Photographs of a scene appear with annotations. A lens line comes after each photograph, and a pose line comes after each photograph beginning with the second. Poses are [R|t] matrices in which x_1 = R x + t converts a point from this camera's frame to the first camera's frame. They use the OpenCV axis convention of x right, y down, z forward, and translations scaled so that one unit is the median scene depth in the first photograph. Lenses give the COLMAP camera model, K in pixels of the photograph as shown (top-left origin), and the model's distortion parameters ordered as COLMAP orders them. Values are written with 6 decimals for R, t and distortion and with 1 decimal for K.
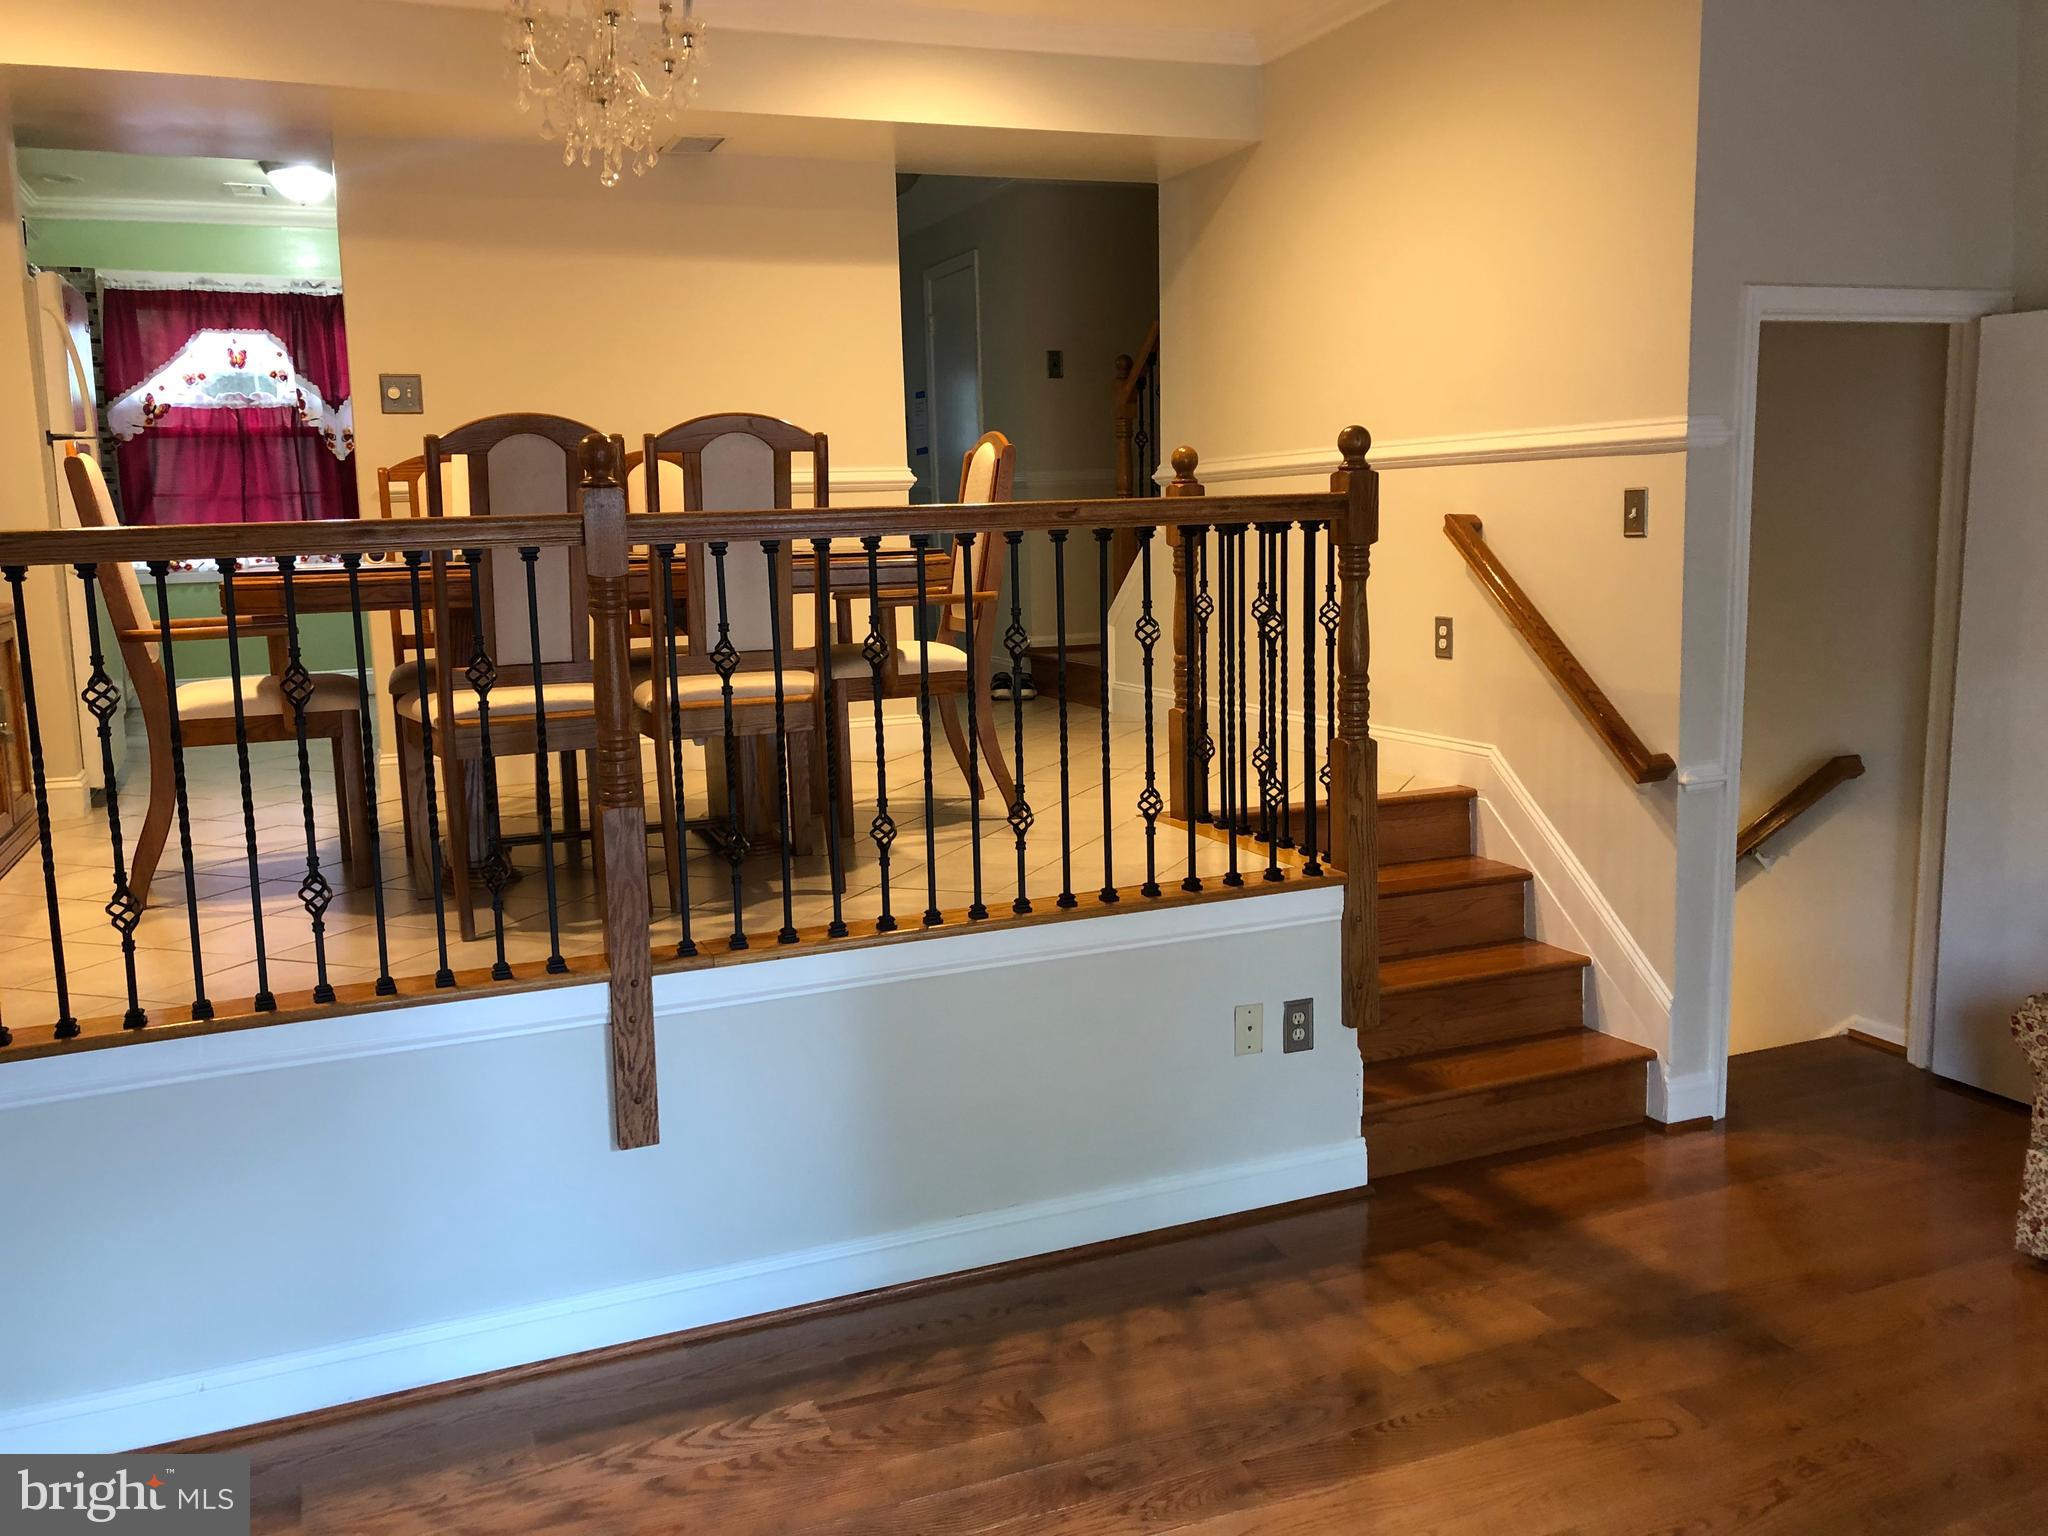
lens RADIAL K [[1665.6, 0, 1012.1], [0, 1665.6, 768.9], [0, 0, 1]] dist [0.041579, -0.040414]
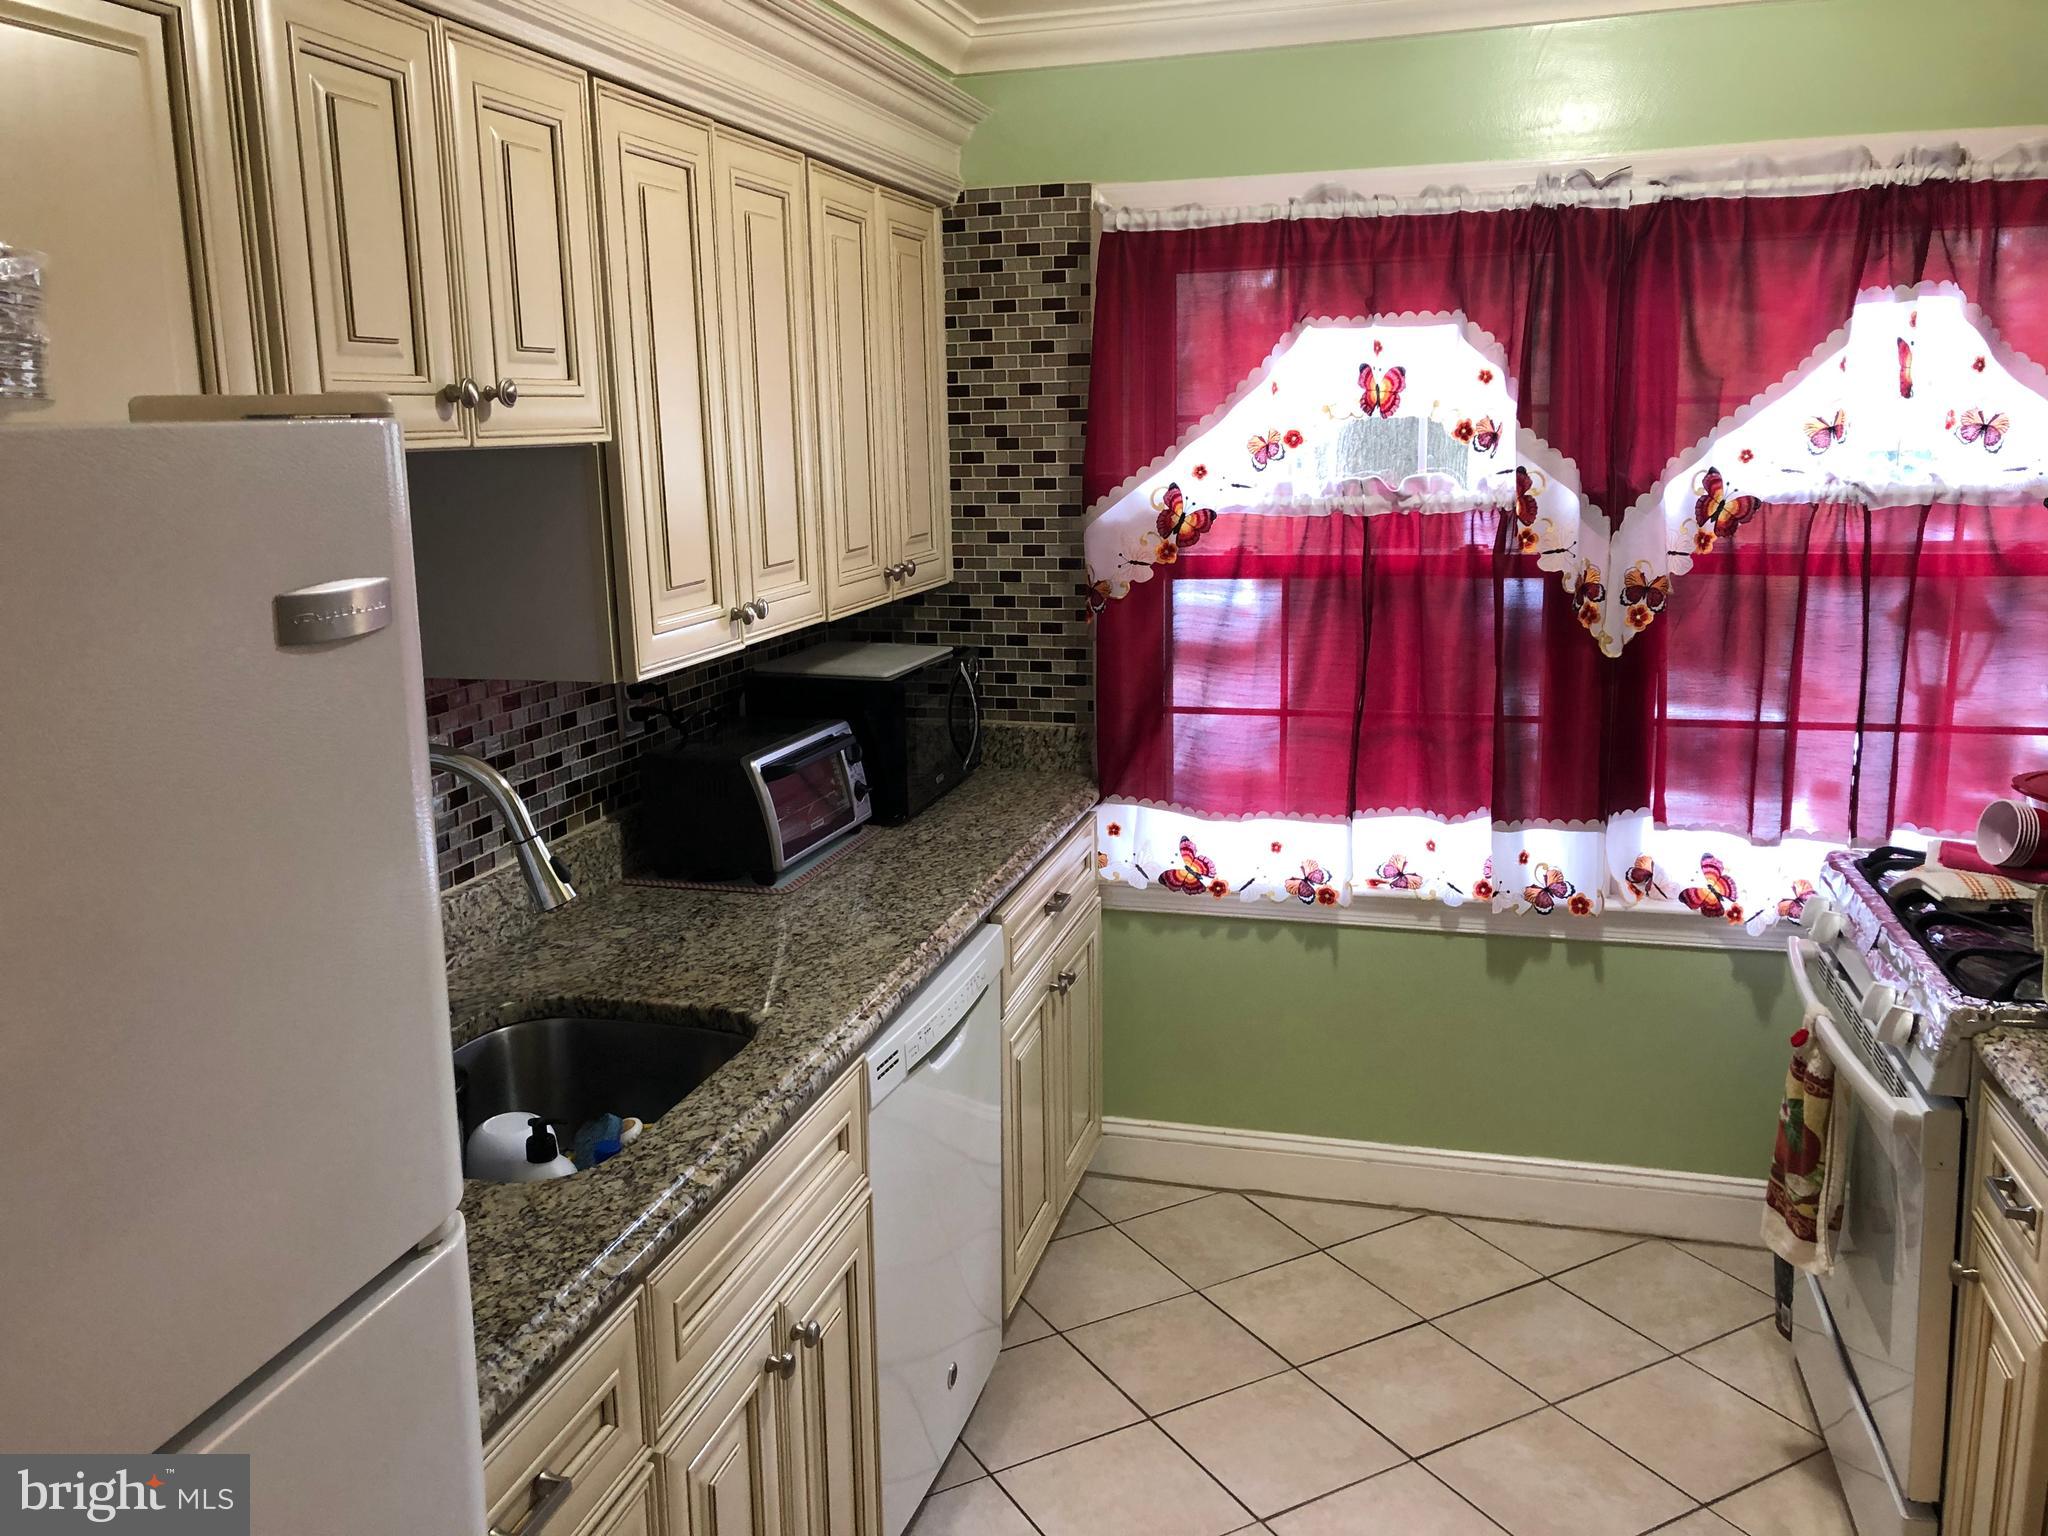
lens RADIAL K [[1665.6, 0, 1013.3], [0, 1665.6, 736.5], [0, 0, 1]] dist [0.041579, -0.040414]
pose [[0.784707, 0.122323, -0.607678, -0.283006], [-0.088145, 0.992393, 0.085940, -0.190204], [0.613568, -0.013874, 0.789520, 0.640743]]
